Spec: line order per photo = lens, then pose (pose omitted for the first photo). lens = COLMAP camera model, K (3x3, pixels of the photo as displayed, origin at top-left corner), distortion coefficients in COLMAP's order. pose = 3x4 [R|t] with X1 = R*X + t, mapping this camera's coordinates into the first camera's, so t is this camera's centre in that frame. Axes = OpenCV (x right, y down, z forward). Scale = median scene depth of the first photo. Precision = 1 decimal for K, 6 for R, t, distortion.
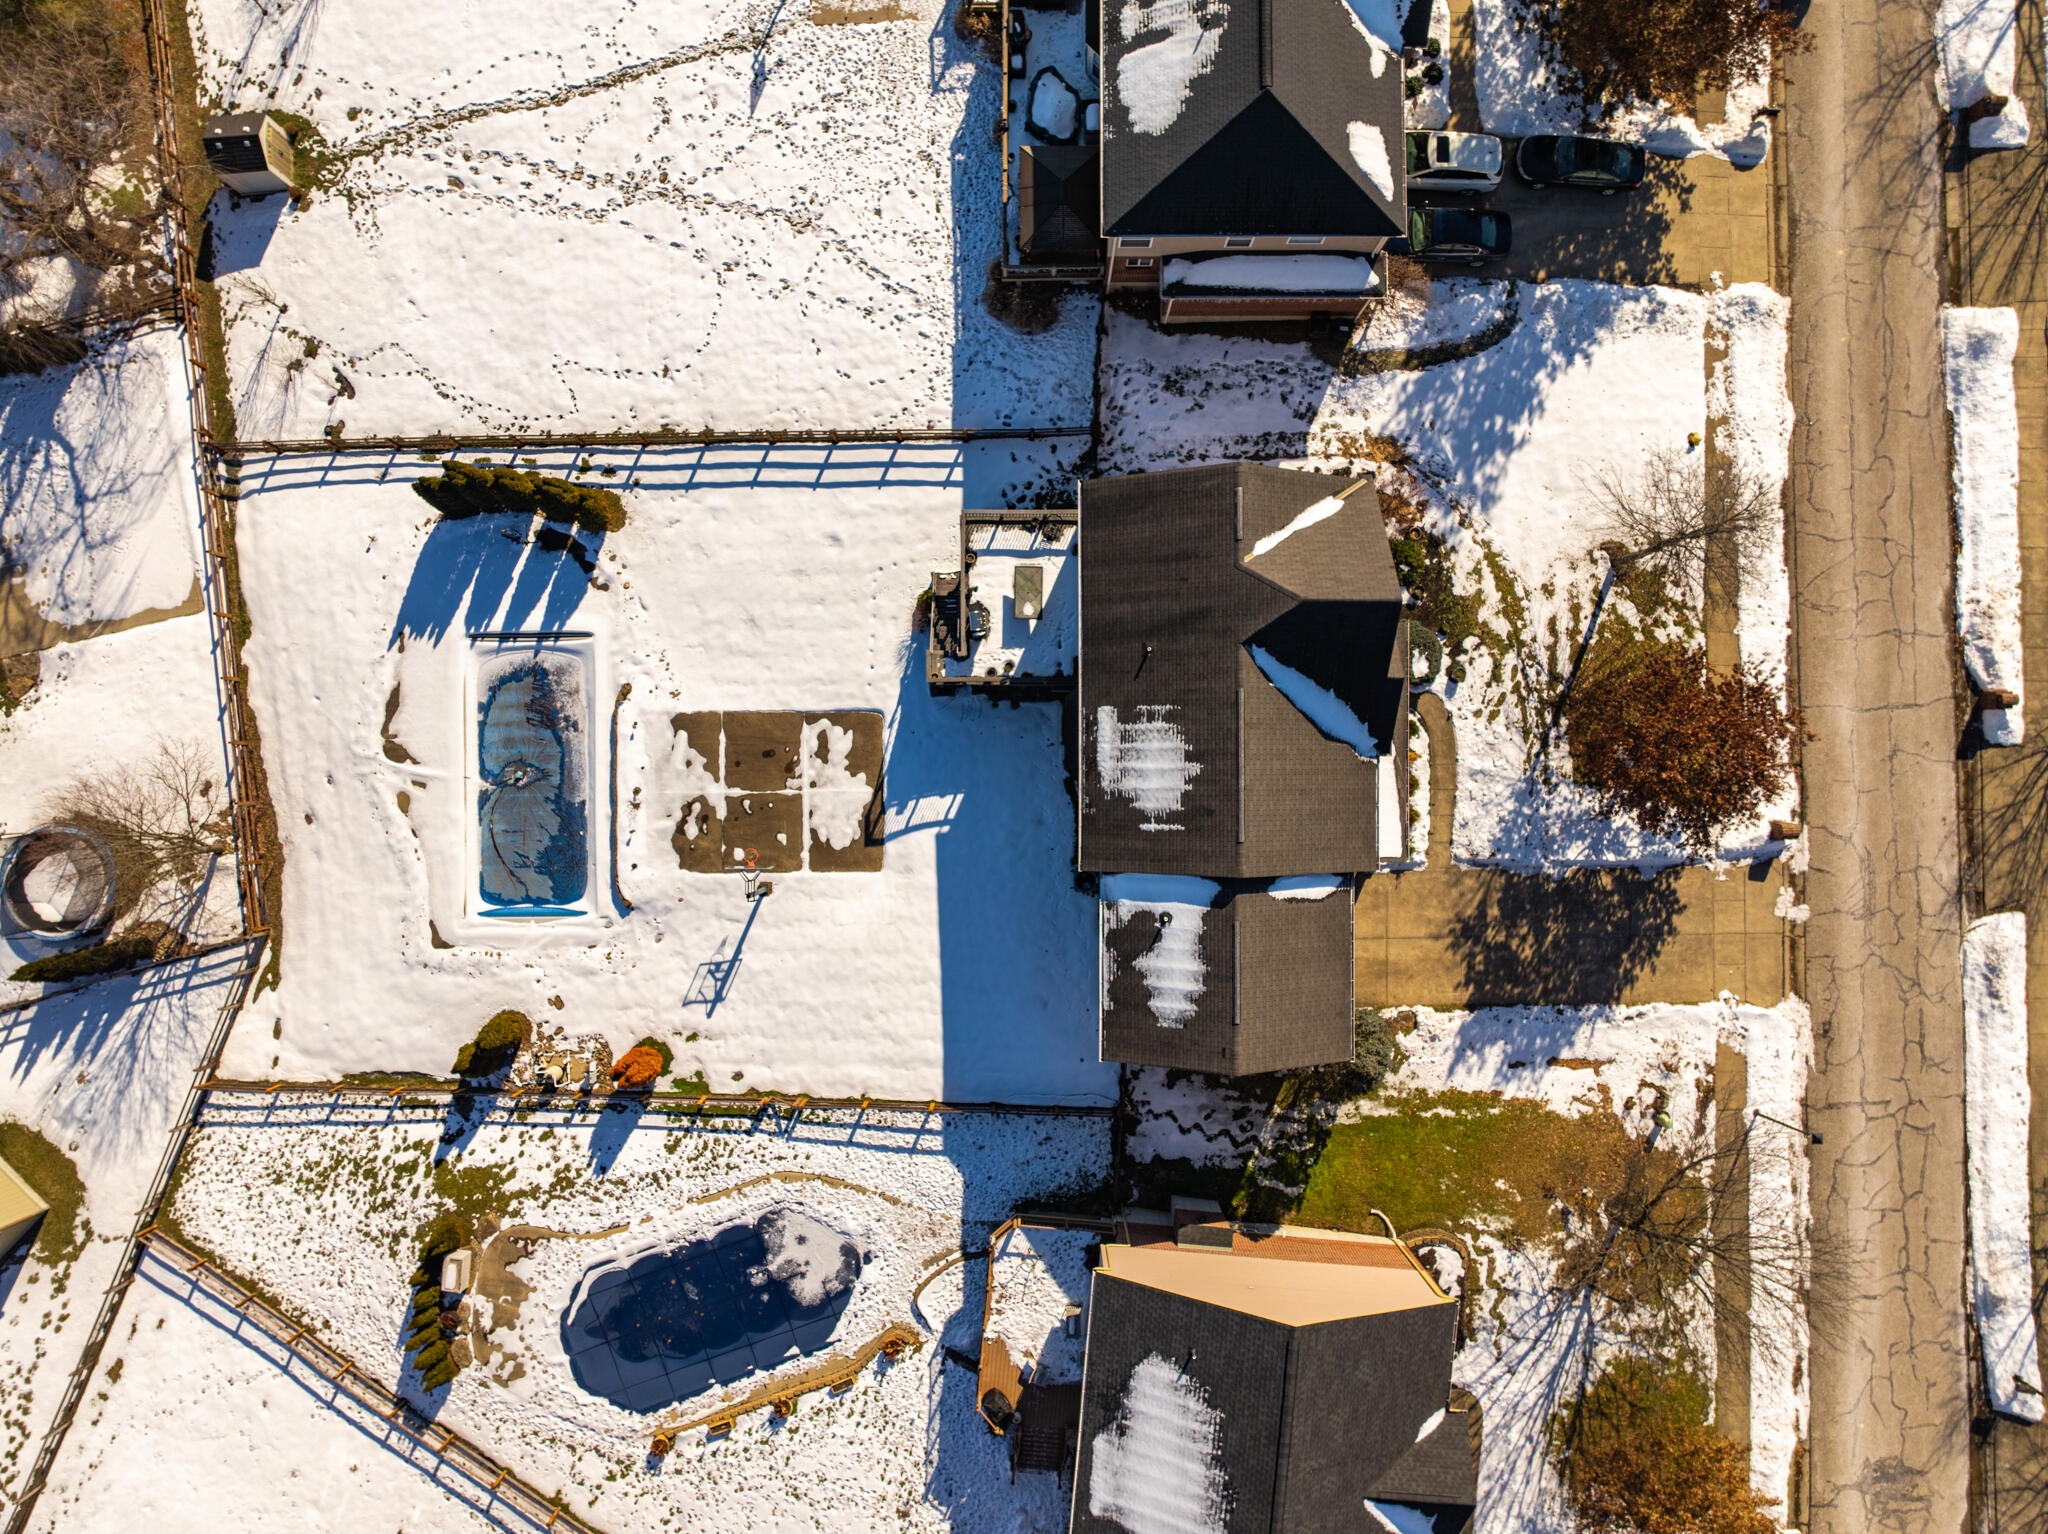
lens RADIAL K [[1449.2, 0, 1032.9], [0, 1449.2, 746.0], [0, 0, 1]] dist [-0.031392, -0.007185]
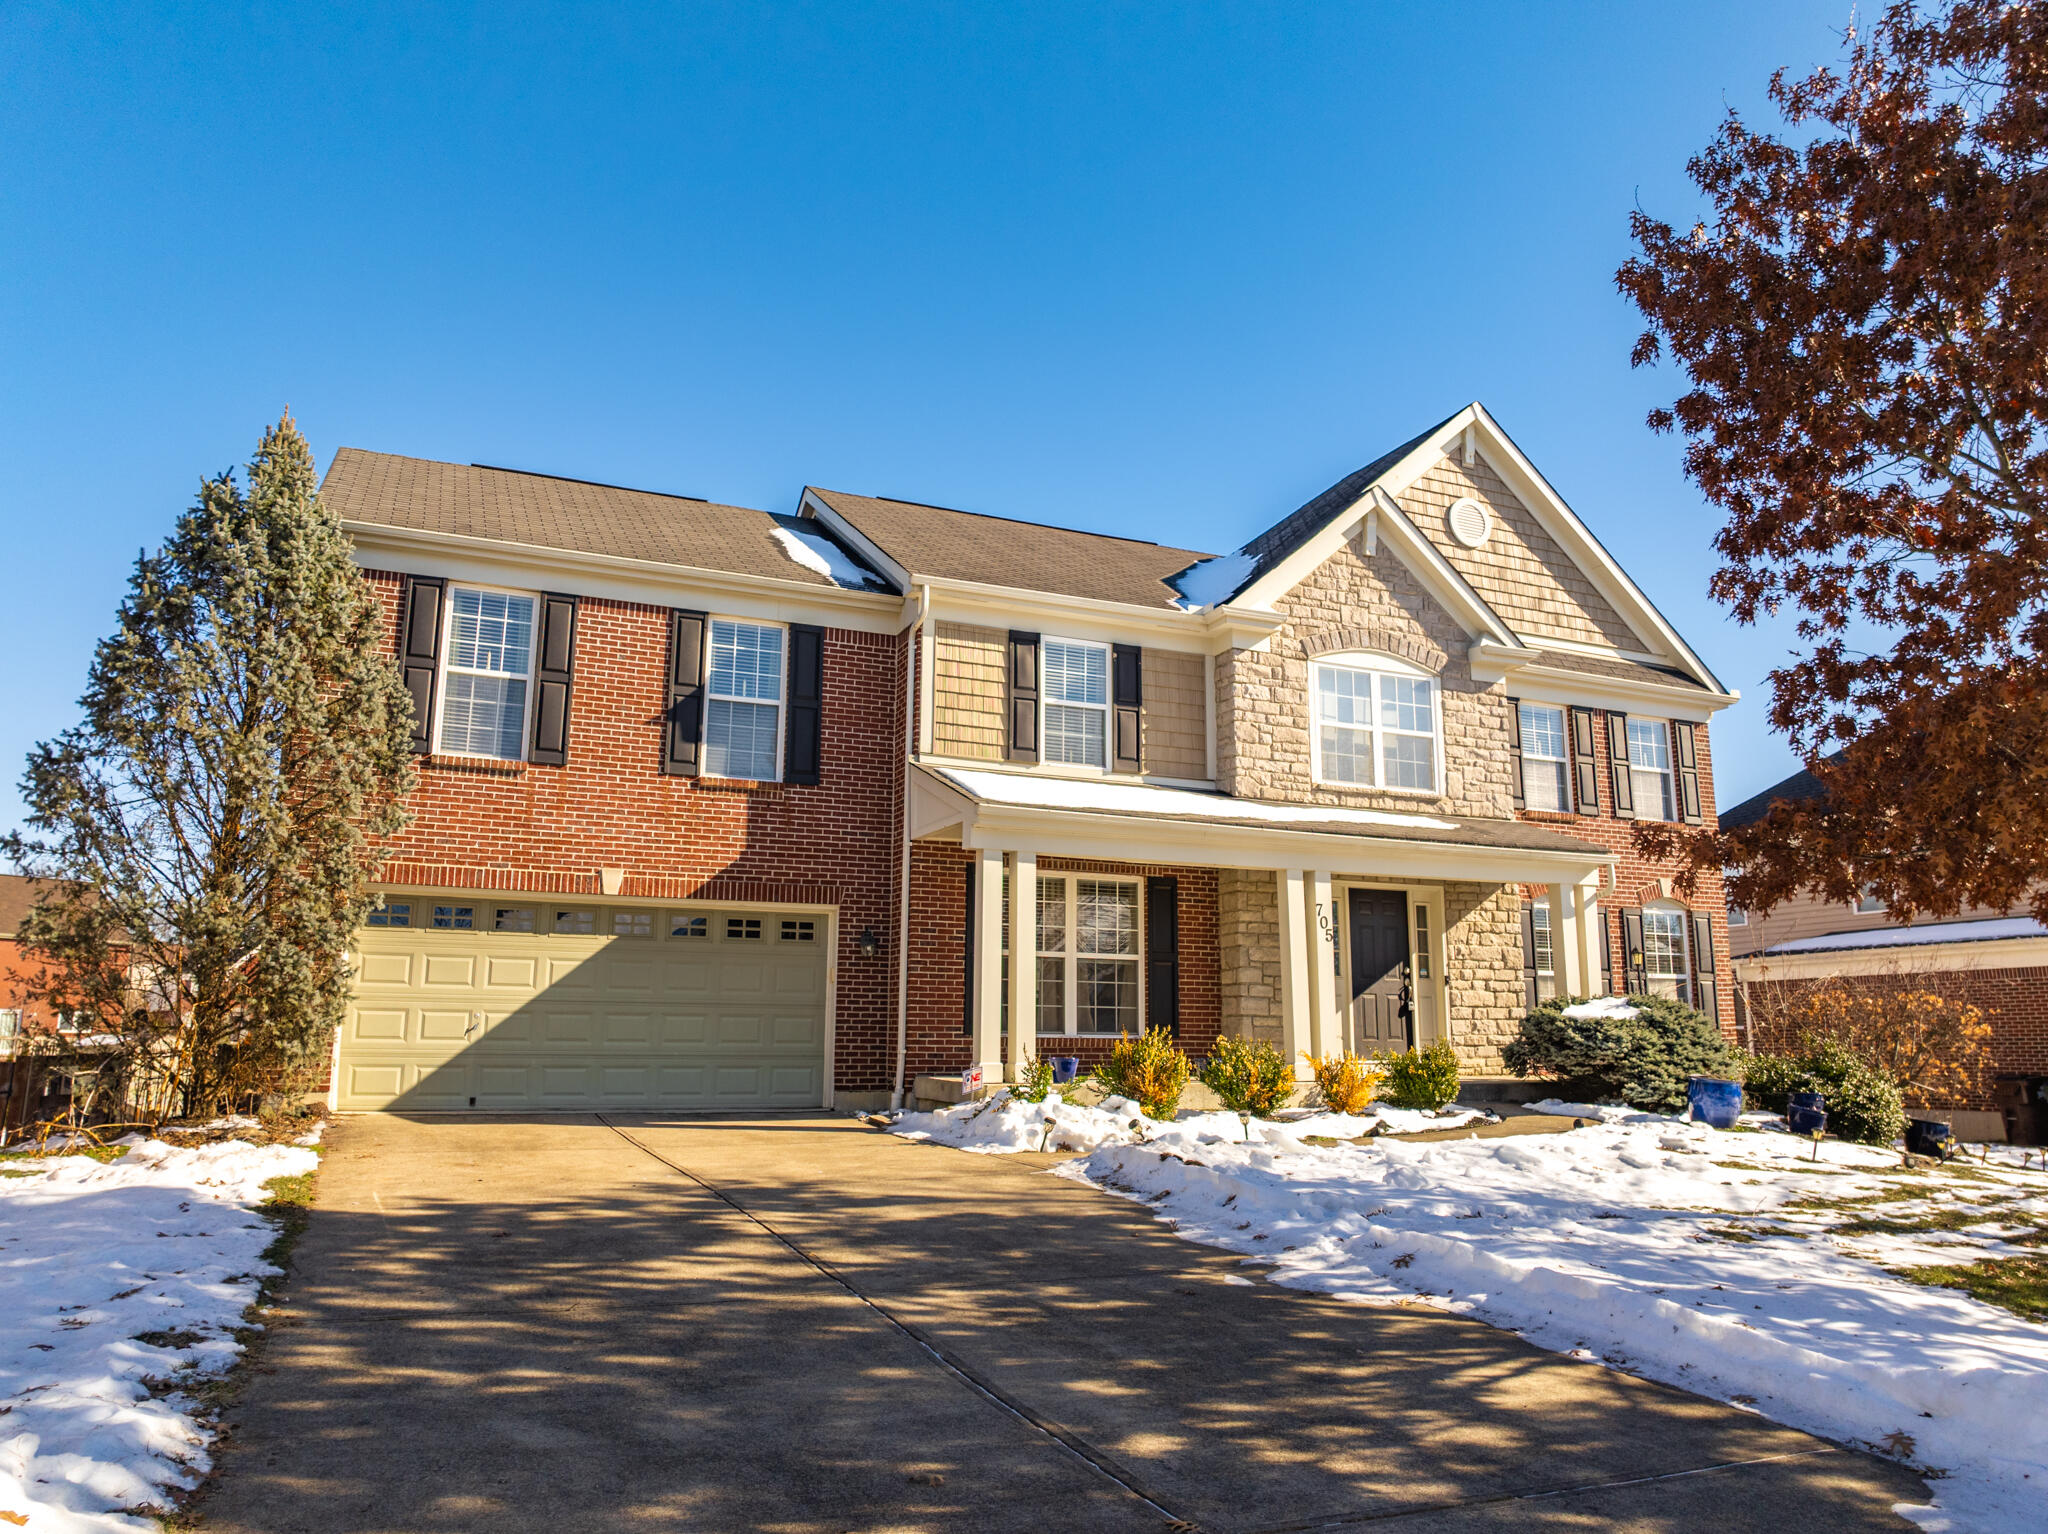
lens RADIAL K [[1449.2, 0, 1017.4], [0, 1449.2, 751.0], [0, 0, 1]] dist [-0.031392, -0.007185]
pose [[0.396857, -0.184921, -0.899060, 0.476951], [-0.917853, -0.072425, -0.390256, 0.168572], [0.007052, 0.980081, -0.198473, 0.962602]]
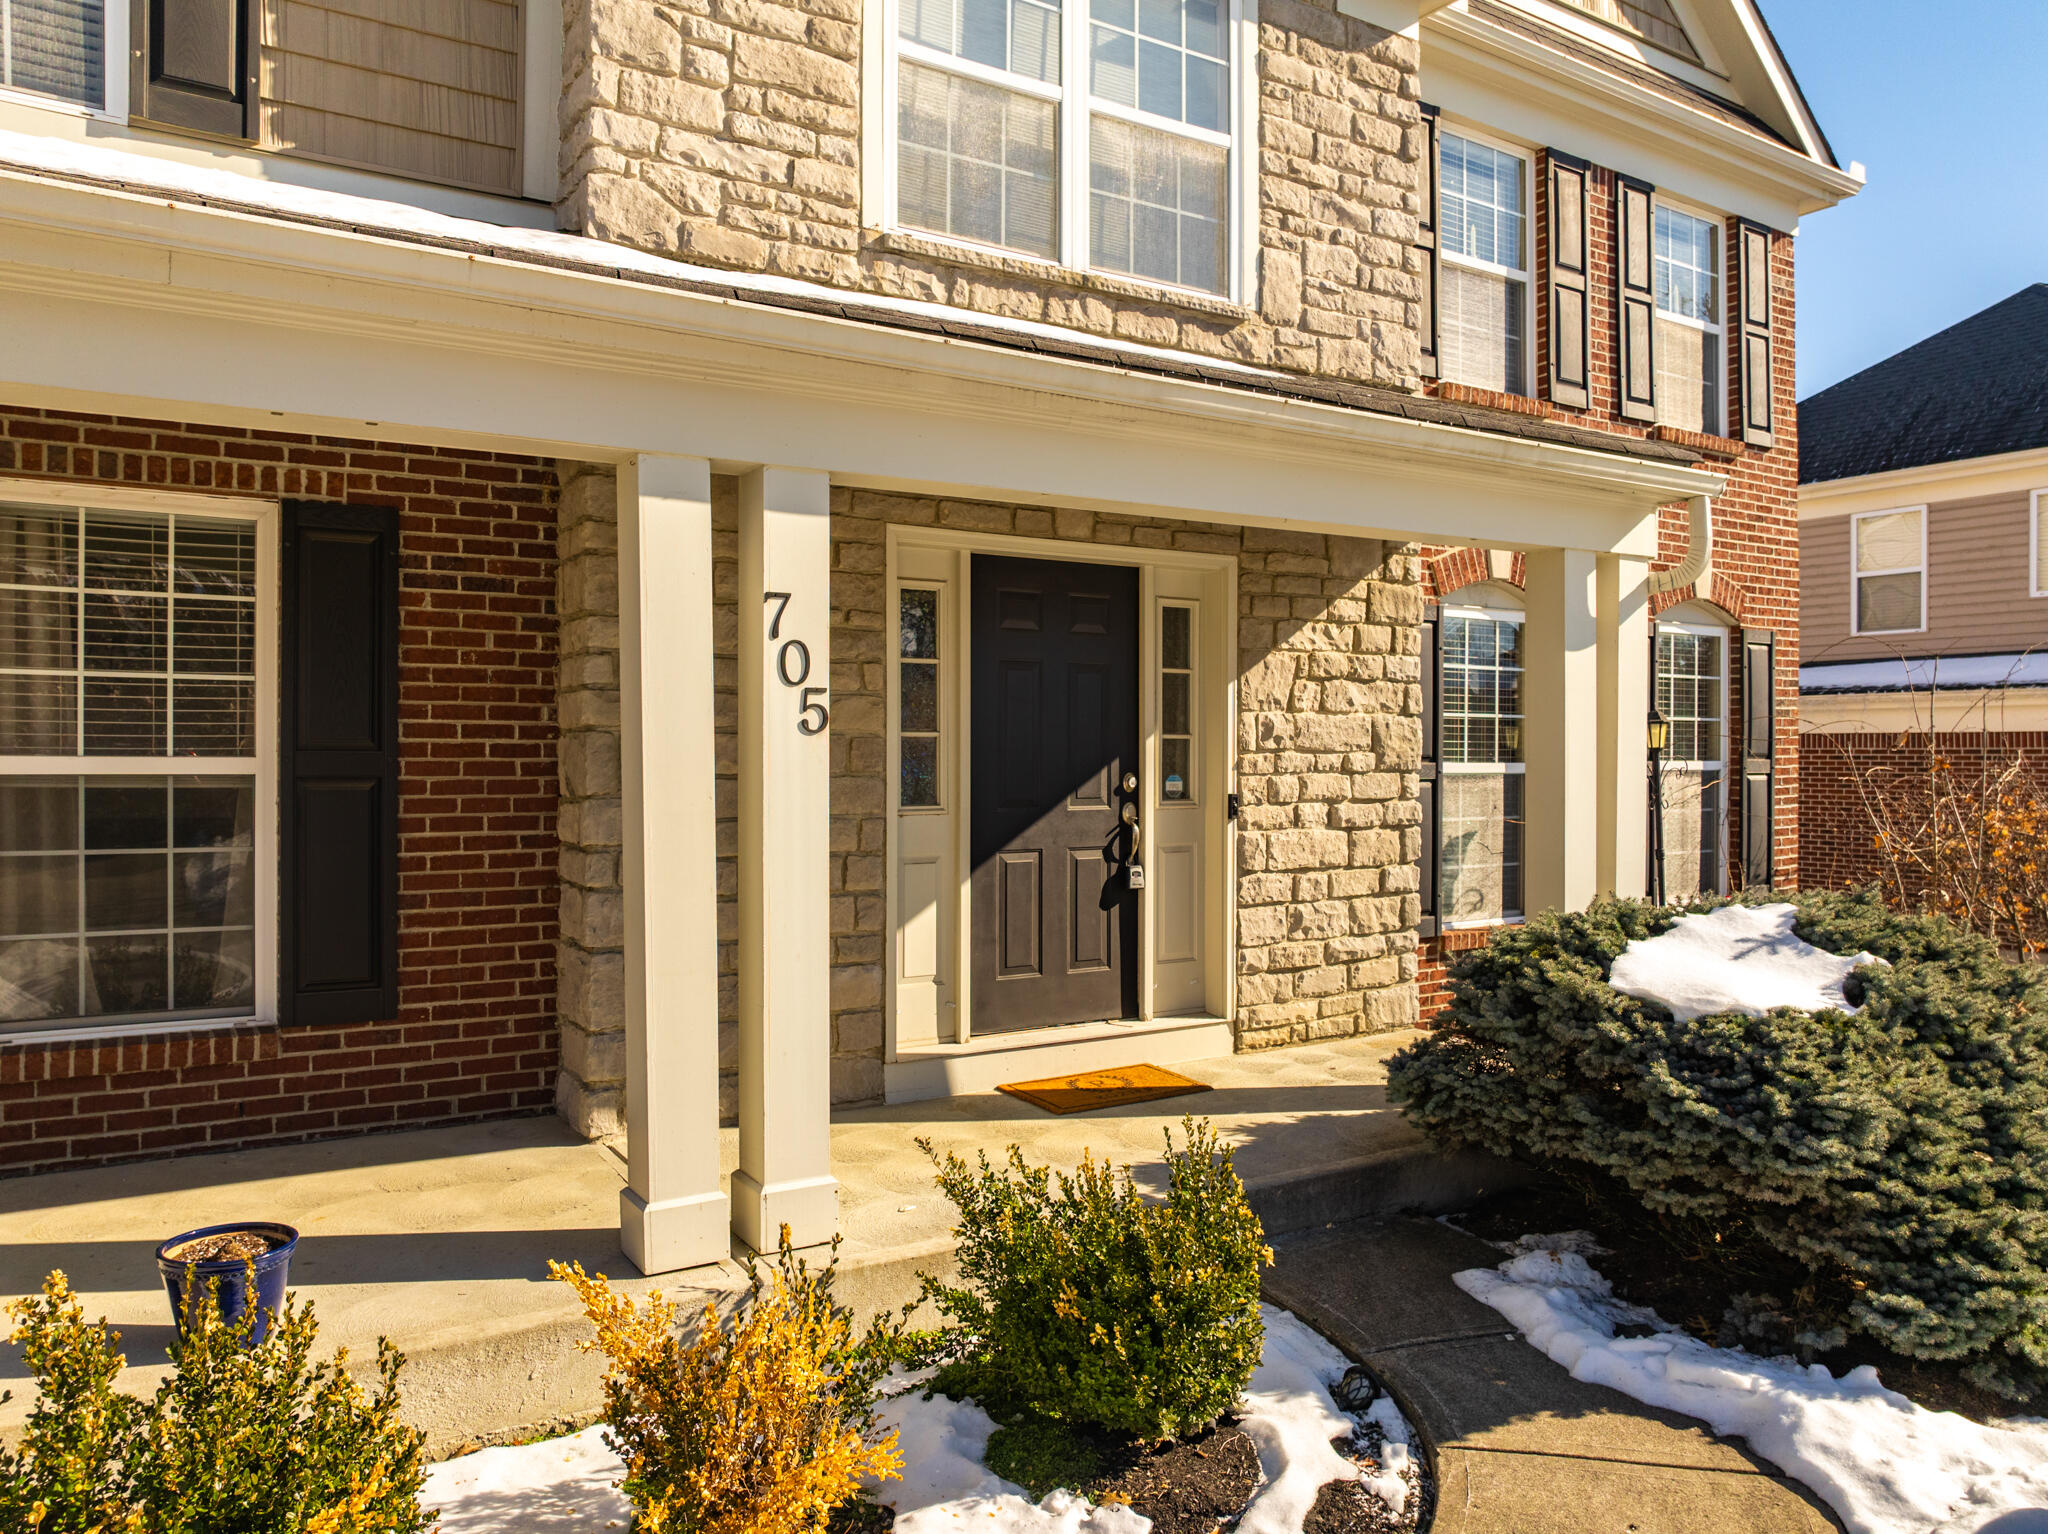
lens RADIAL K [[1449.2, 0, 1035.7], [0, 1449.2, 766.3], [0, 0, 1]] dist [-0.031392, -0.007185]
pose [[0.530077, 0.006954, -0.847921, 0.306390], [-0.847878, 0.017395, -0.529907, 0.026503], [0.011064, 0.999825, 0.015117, 0.943639]]
